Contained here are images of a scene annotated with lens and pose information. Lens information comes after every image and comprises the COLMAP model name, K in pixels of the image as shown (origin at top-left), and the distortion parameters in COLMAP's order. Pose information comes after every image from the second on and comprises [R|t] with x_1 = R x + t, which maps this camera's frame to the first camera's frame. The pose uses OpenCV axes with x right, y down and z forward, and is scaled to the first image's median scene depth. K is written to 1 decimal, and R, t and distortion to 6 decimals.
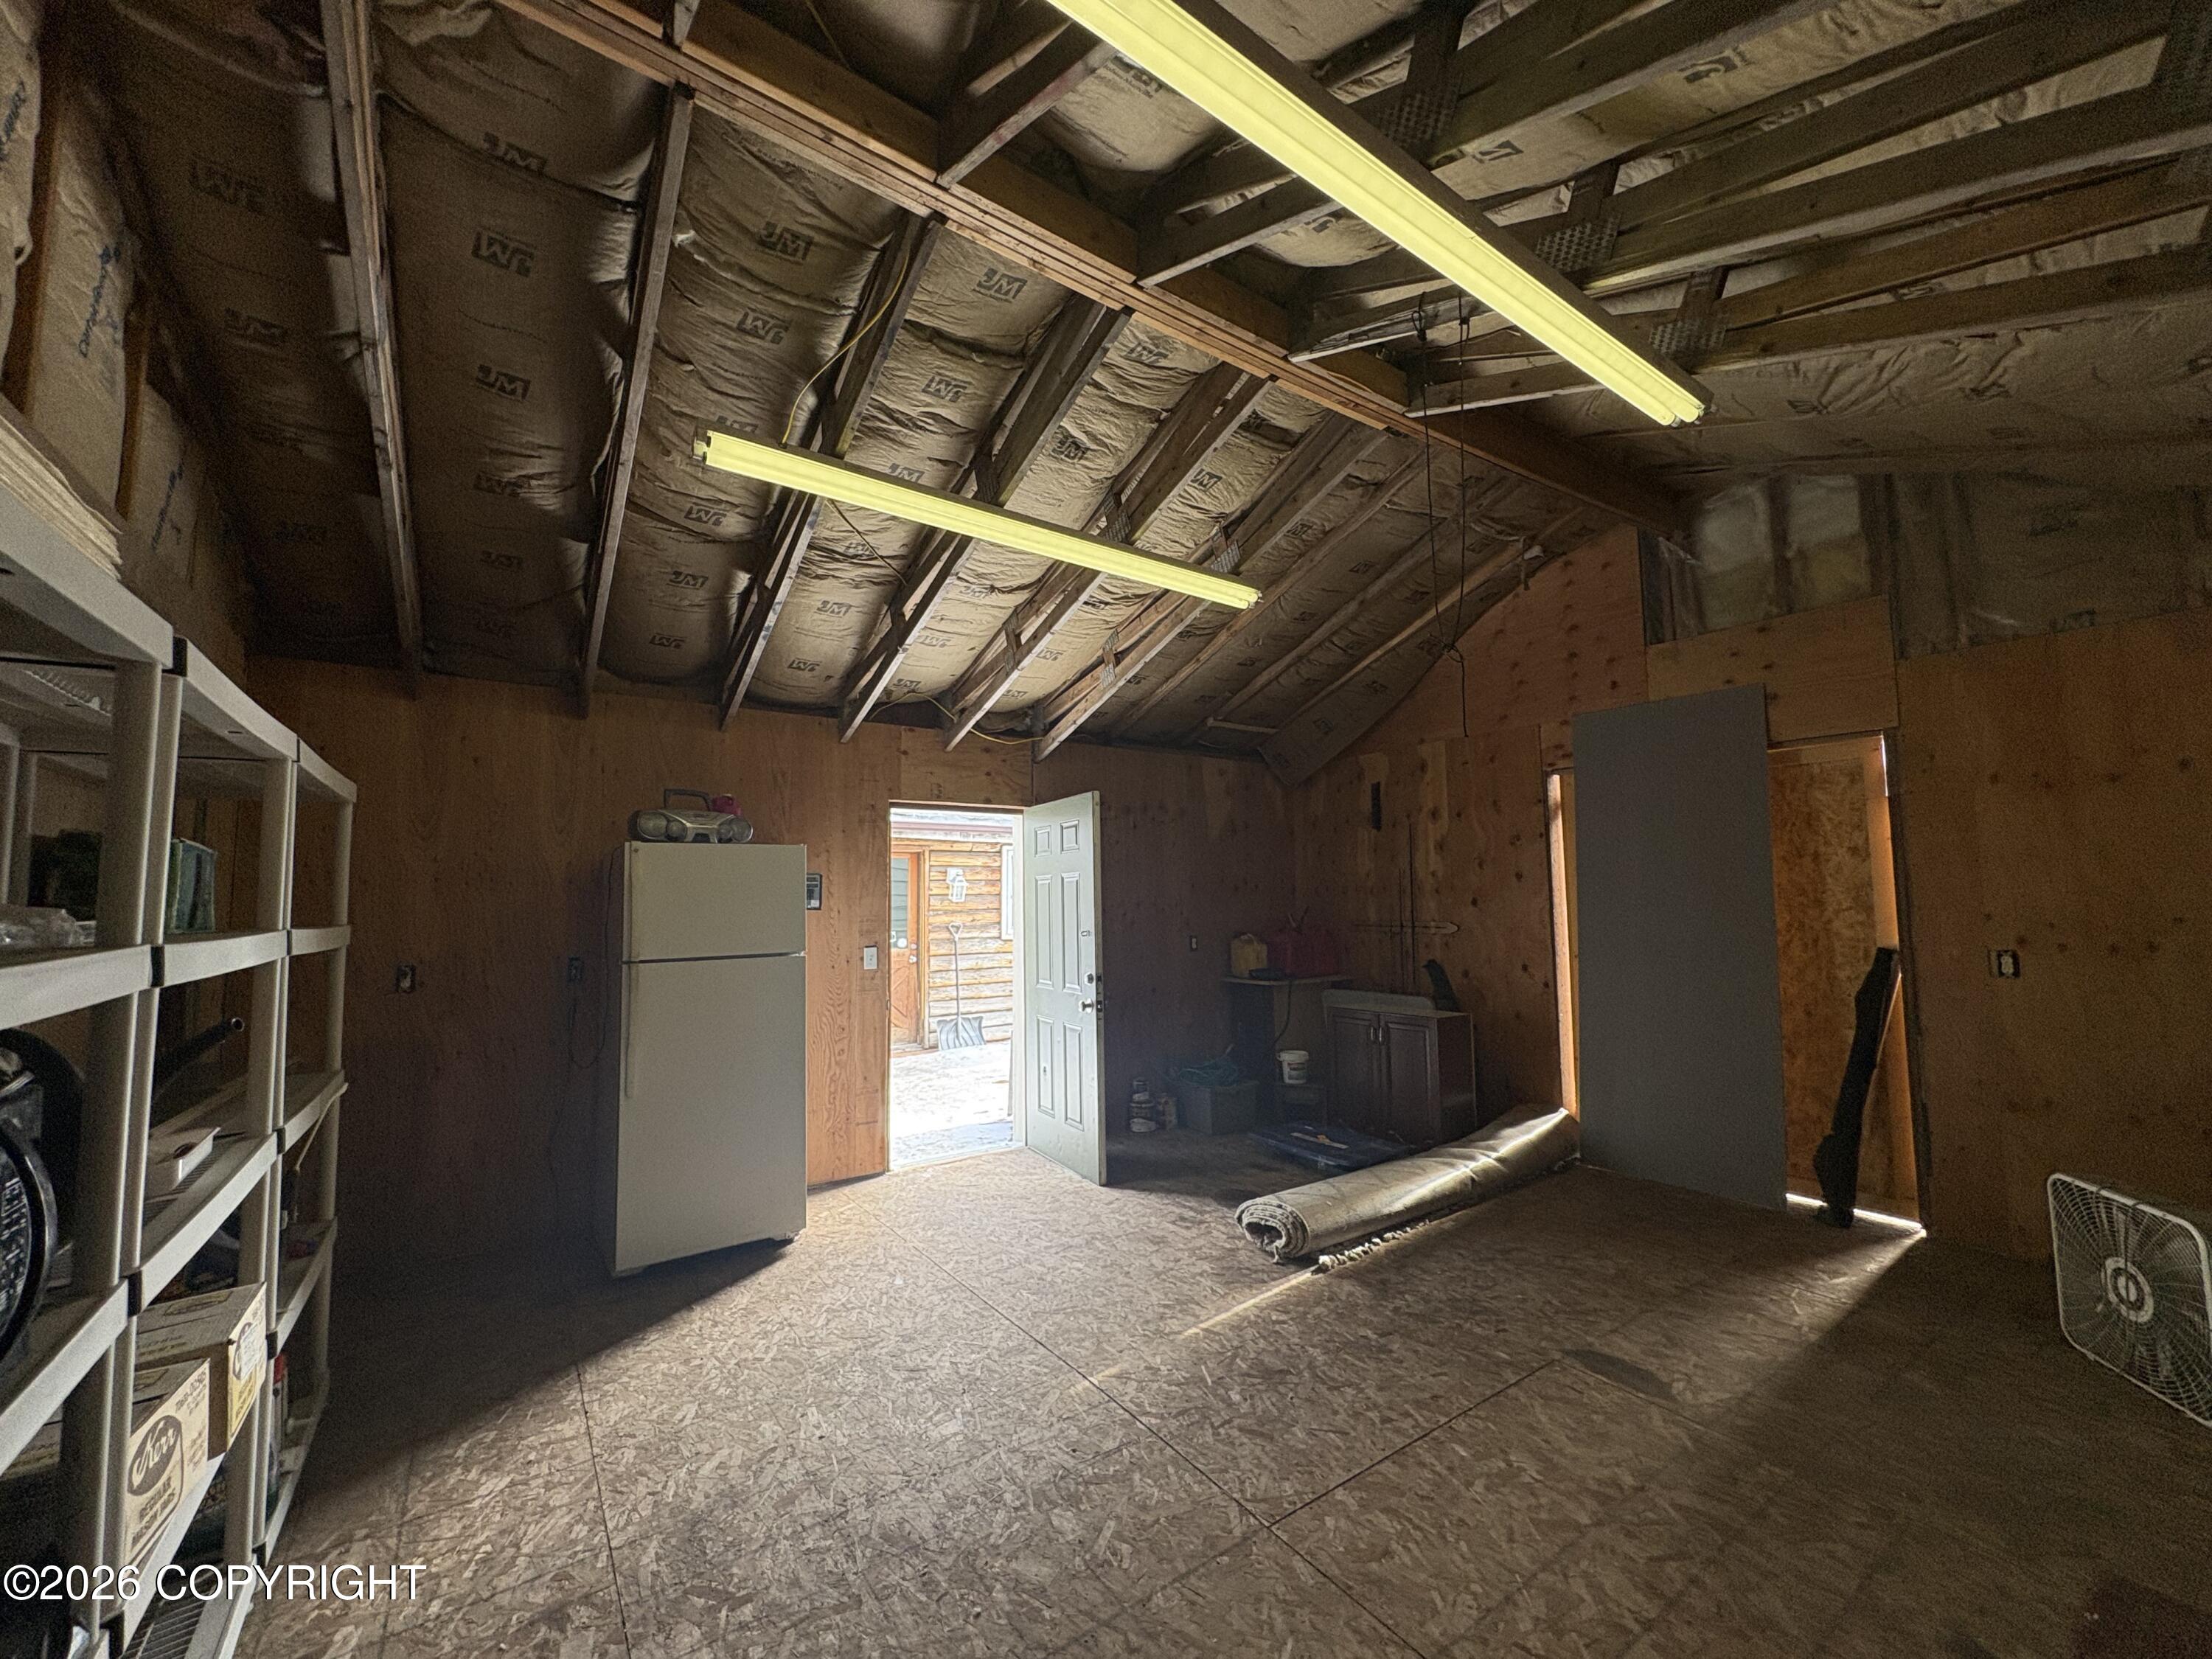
lens RADIAL K [[875.8, 0, 1109.0], [0, 875.8, 835.8], [0, 0, 1]] dist [0.001949, -0.000148]
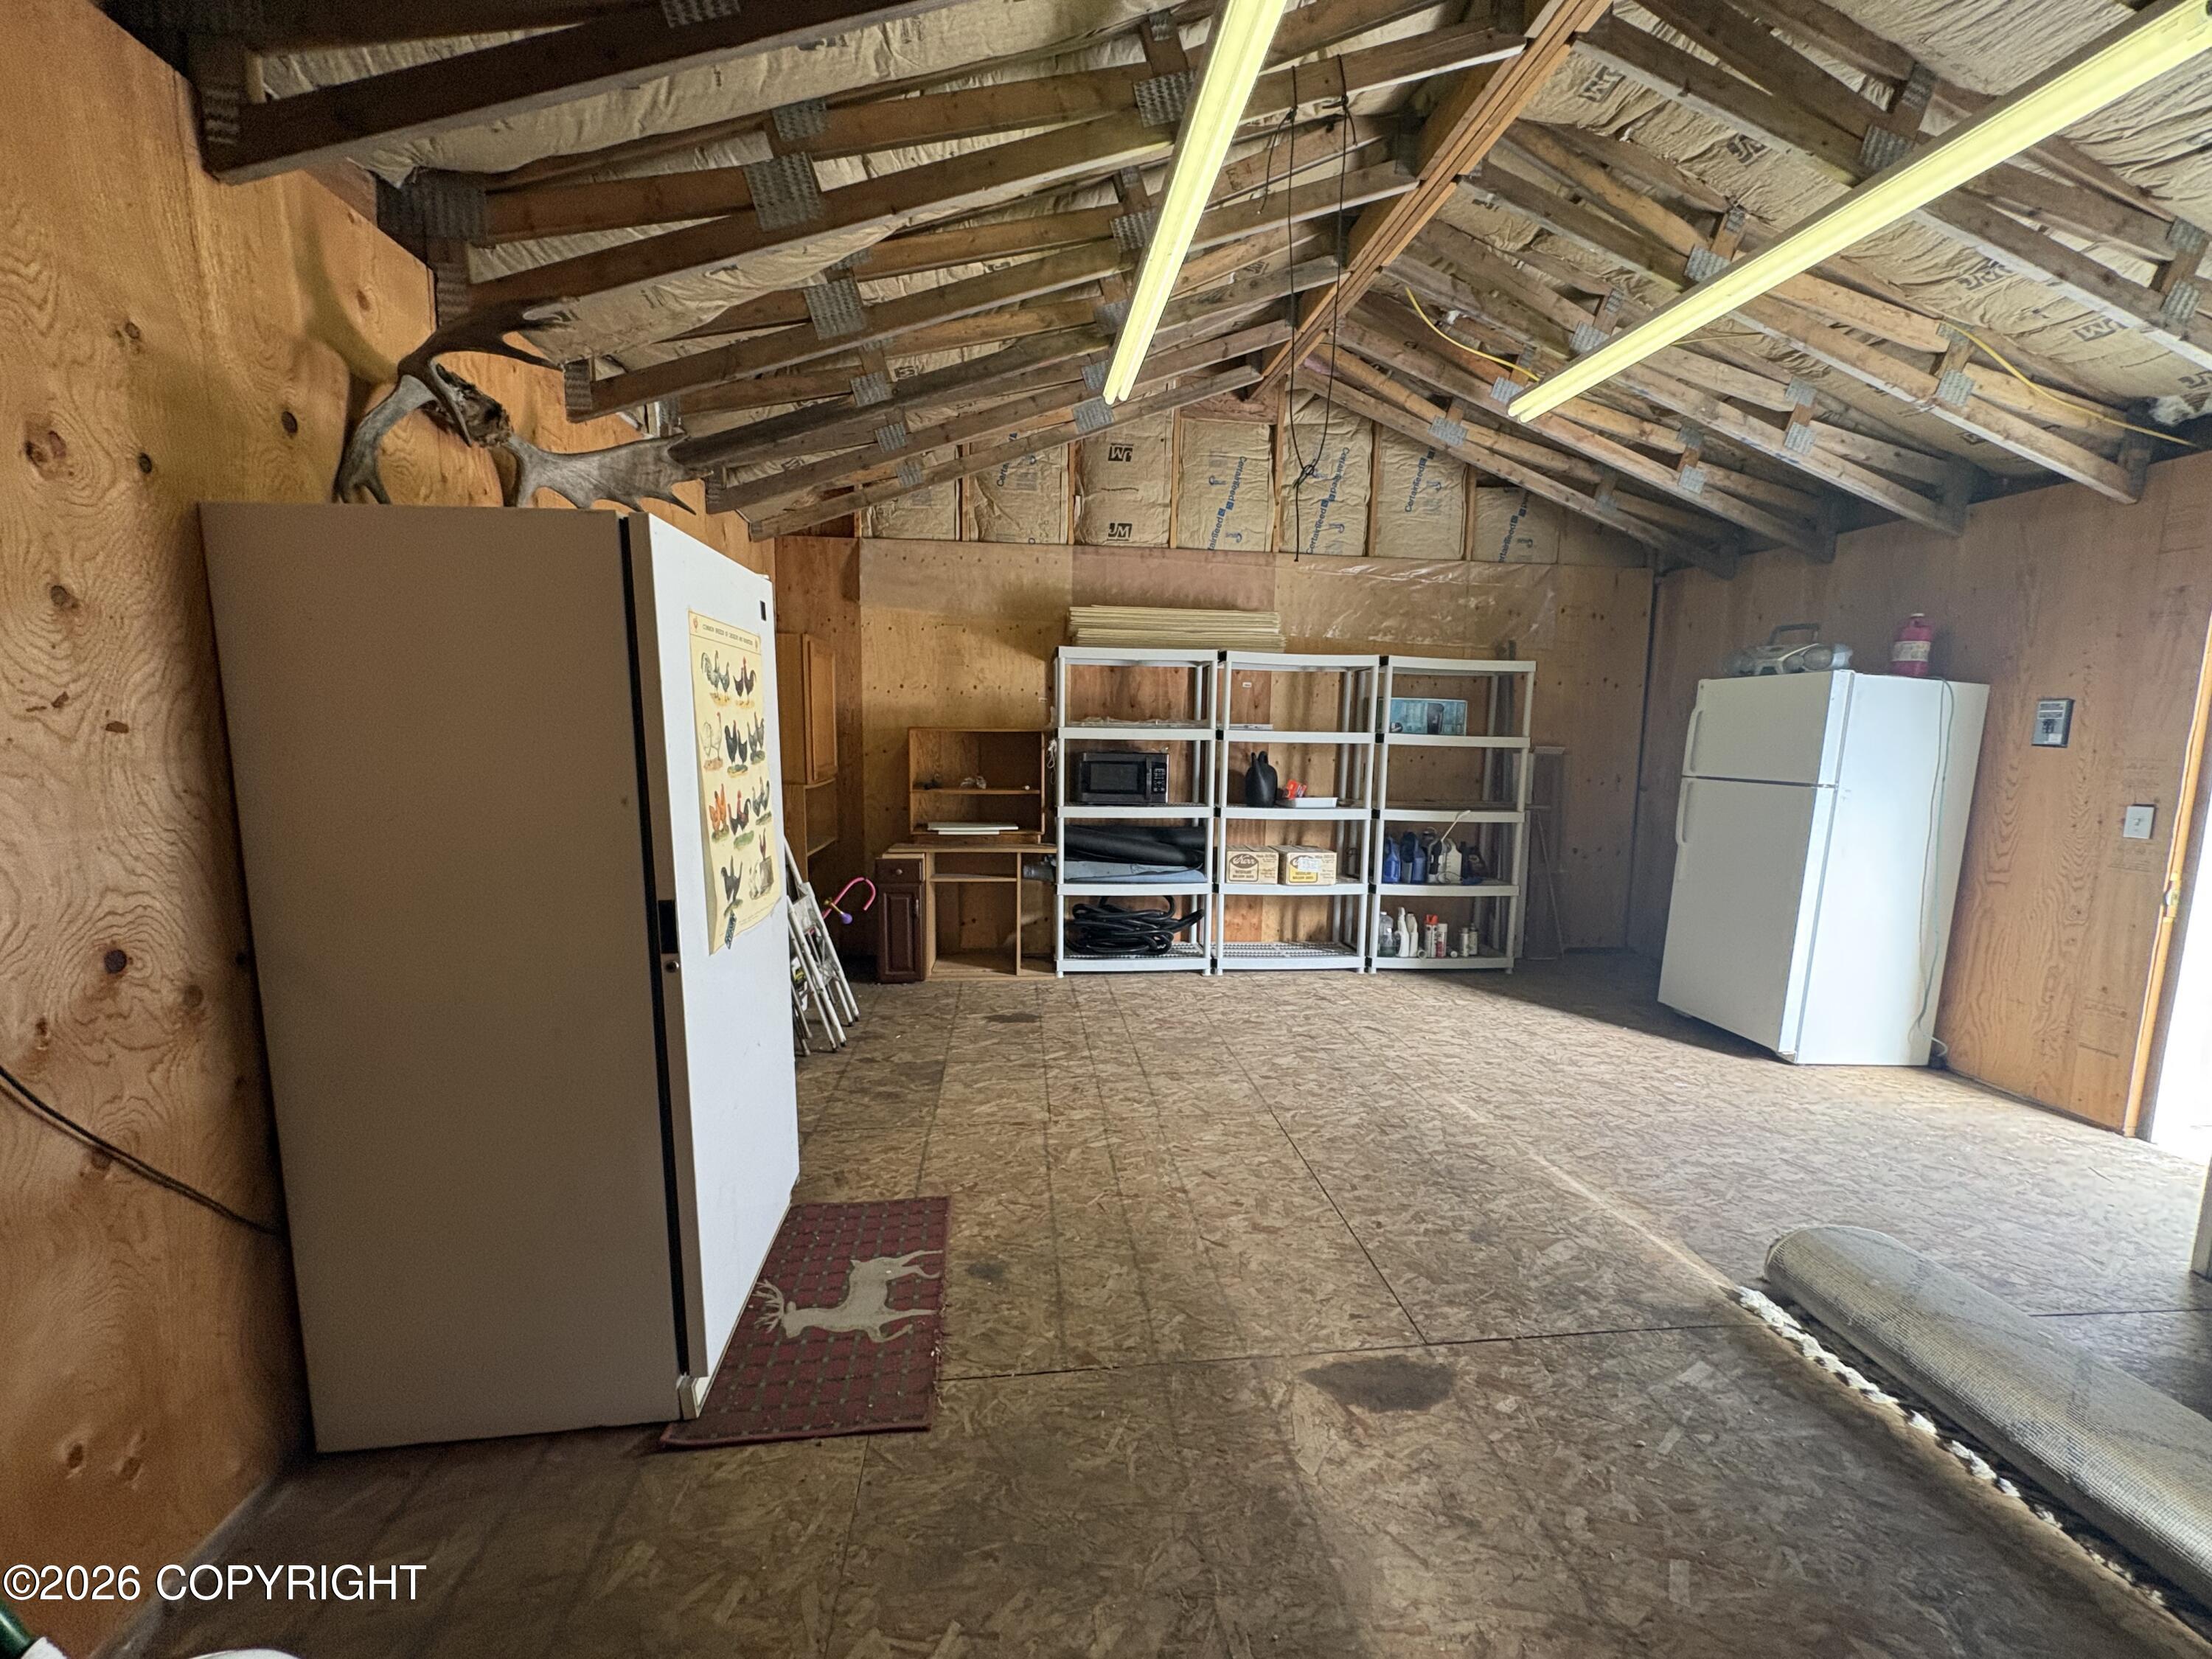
lens RADIAL K [[875.8, 0, 1106.5], [0, 875.8, 829.3], [0, 0, 1]] dist [0.001949, -0.000148]
pose [[-0.480142, 0.103639, -0.871047, 0.720953], [0.041342, 0.994566, 0.095547, 0.049018], [0.876216, 0.009865, -0.481818, 0.648168]]
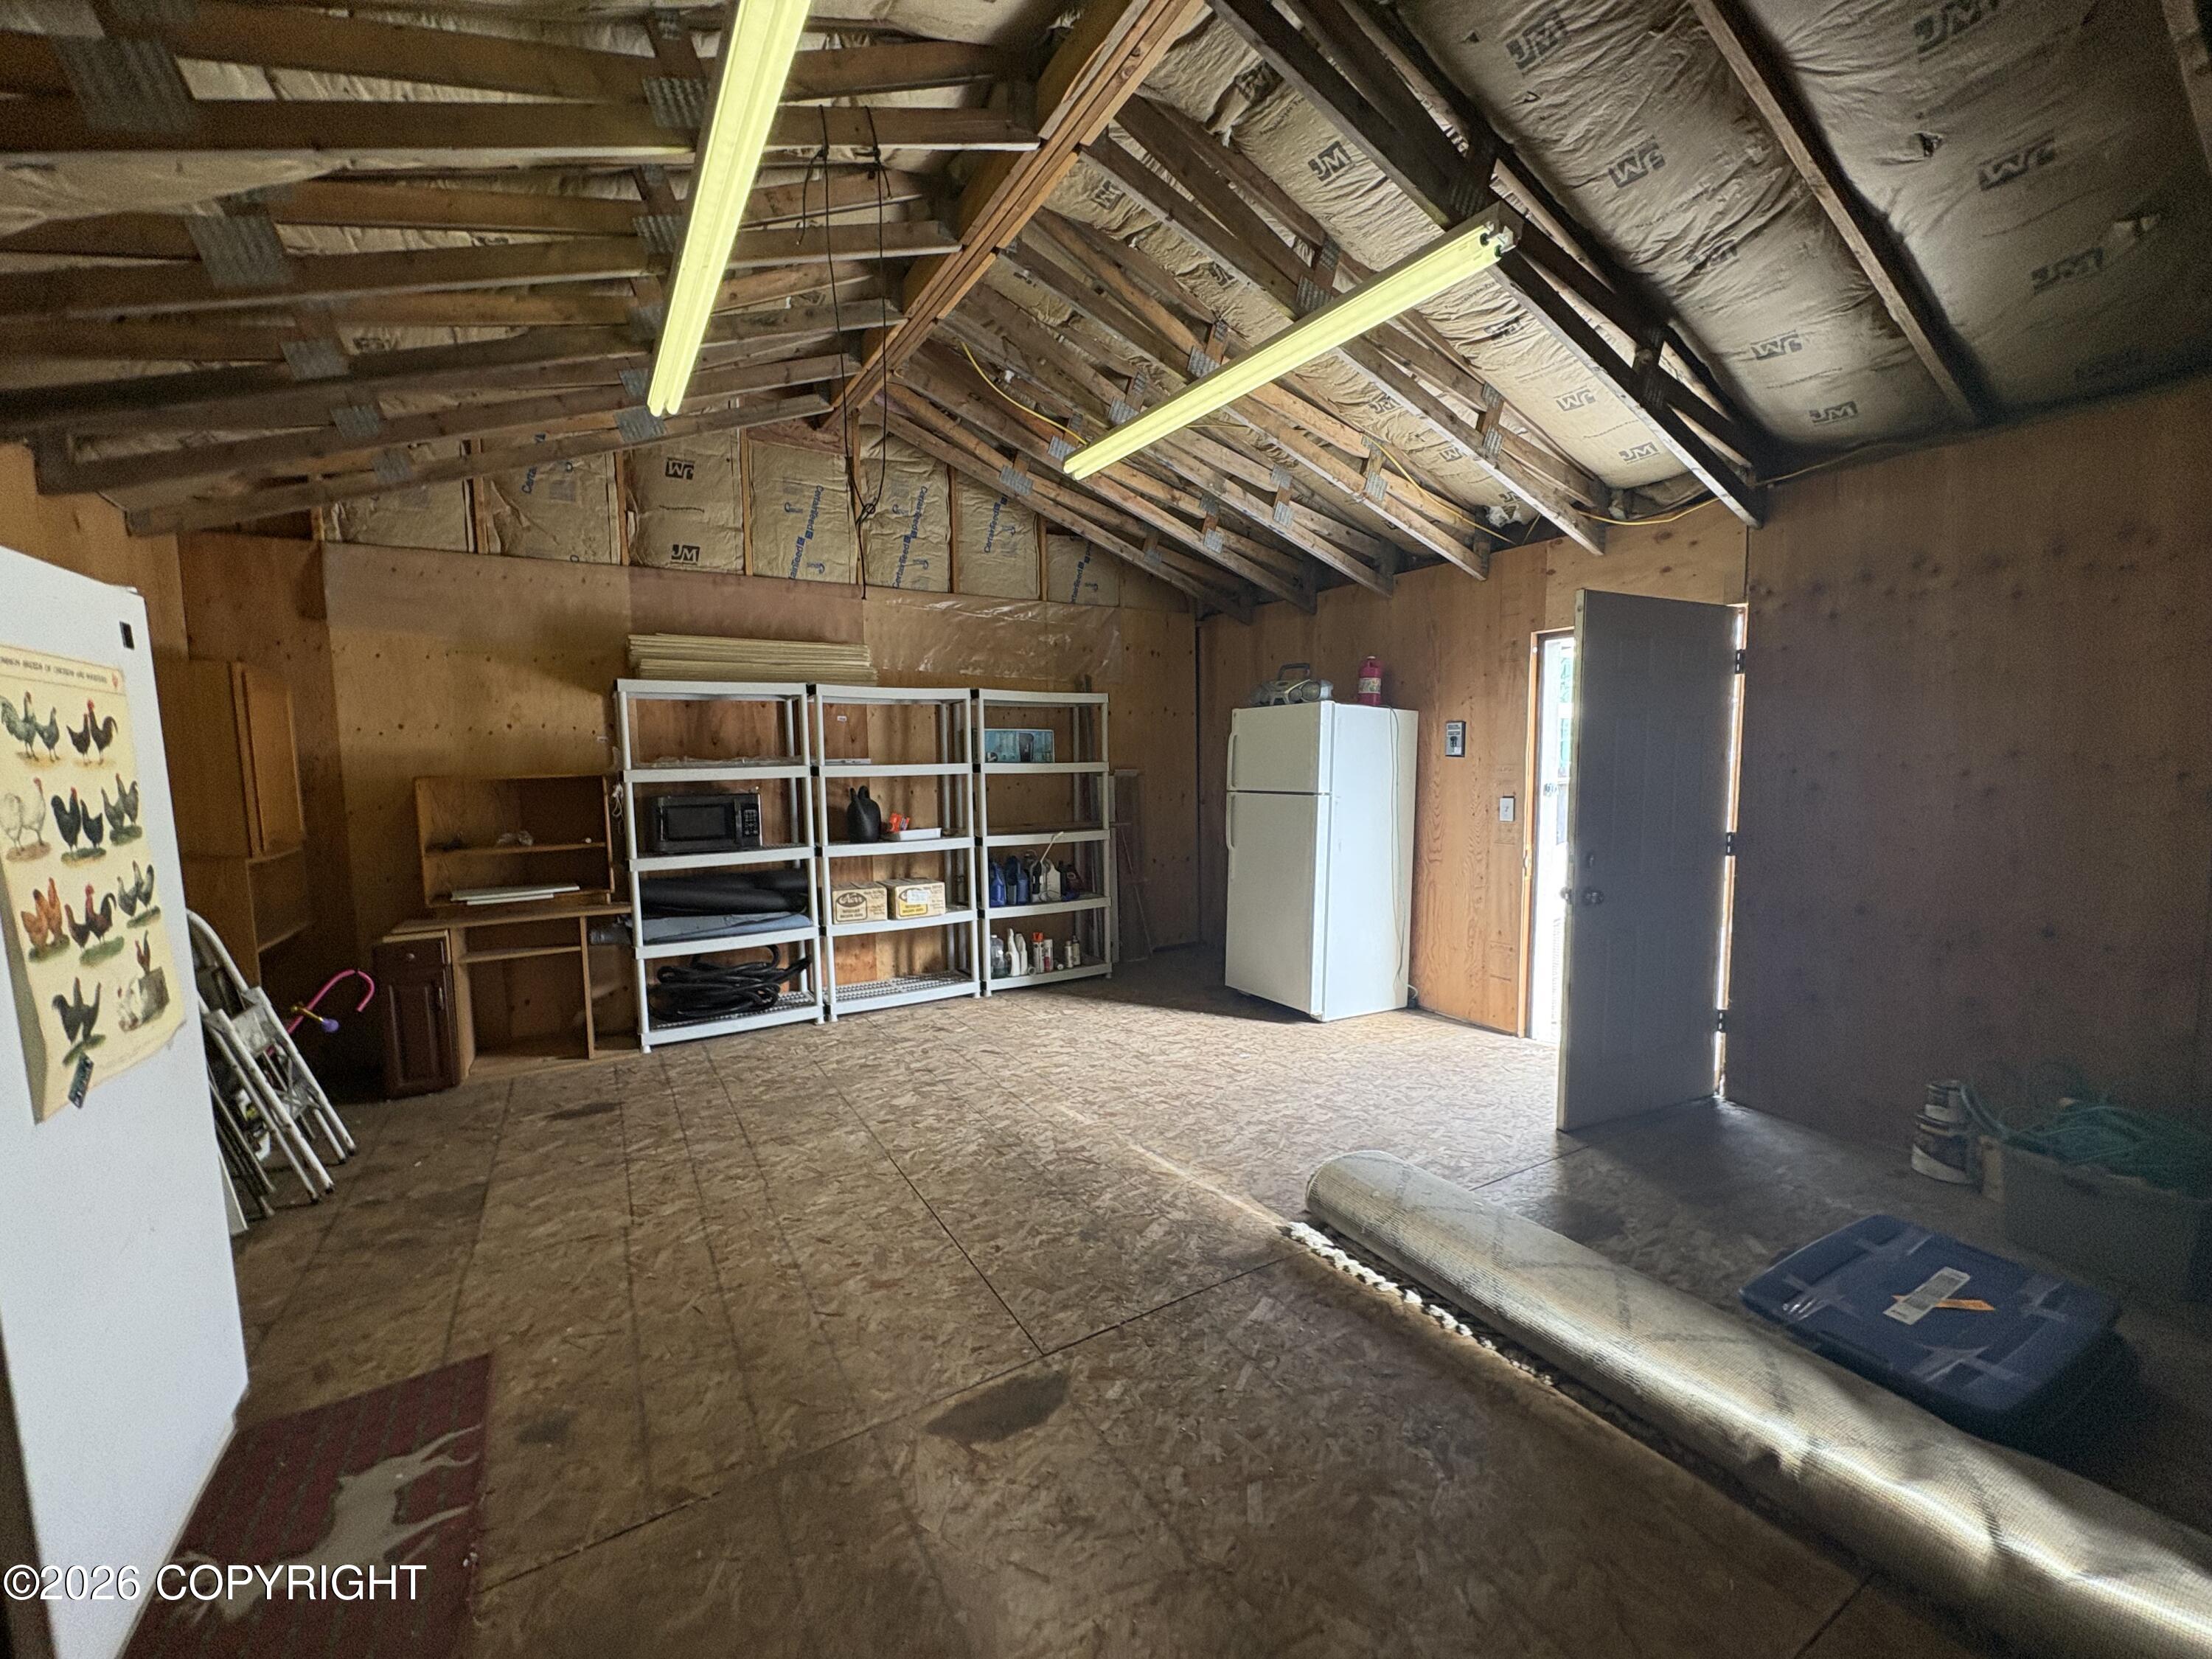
lens RADIAL K [[875.8, 0, 1104.0], [0, 875.8, 829.5], [0, 0, 1]] dist [0.001949, -0.000148]
pose [[-0.073568, 0.095423, -0.992715, 0.711396], [0.078536, 0.992875, 0.089619, 0.044916], [0.994193, -0.071371, -0.080538, 0.666161]]
